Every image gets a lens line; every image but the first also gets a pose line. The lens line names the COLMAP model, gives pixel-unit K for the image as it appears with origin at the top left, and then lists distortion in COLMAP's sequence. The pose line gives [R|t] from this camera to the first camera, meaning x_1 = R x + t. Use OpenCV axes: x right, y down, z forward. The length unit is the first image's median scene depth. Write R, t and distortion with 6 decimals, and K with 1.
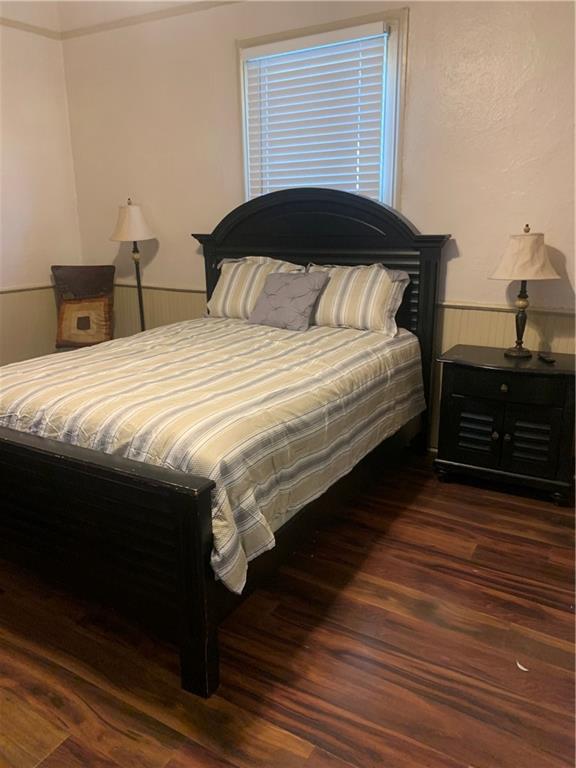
lens RADIAL K [[588.6, 0, 288.5], [0, 588.6, 384.3], [0, 0, 1]] dist [0.005172, -0.003311]
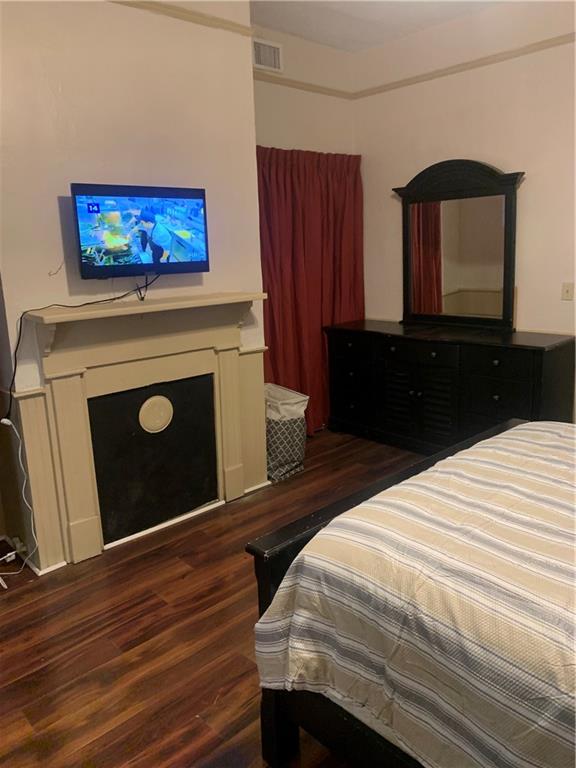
lens RADIAL K [[588.6, 0, 288.9], [0, 588.6, 382.7], [0, 0, 1]] dist [0.005172, -0.003311]
pose [[-0.280440, 0.221004, -0.934083, 0.530068], [-0.232856, 0.928400, 0.289570, -0.289389], [0.931199, 0.298714, -0.208898, 0.888737]]
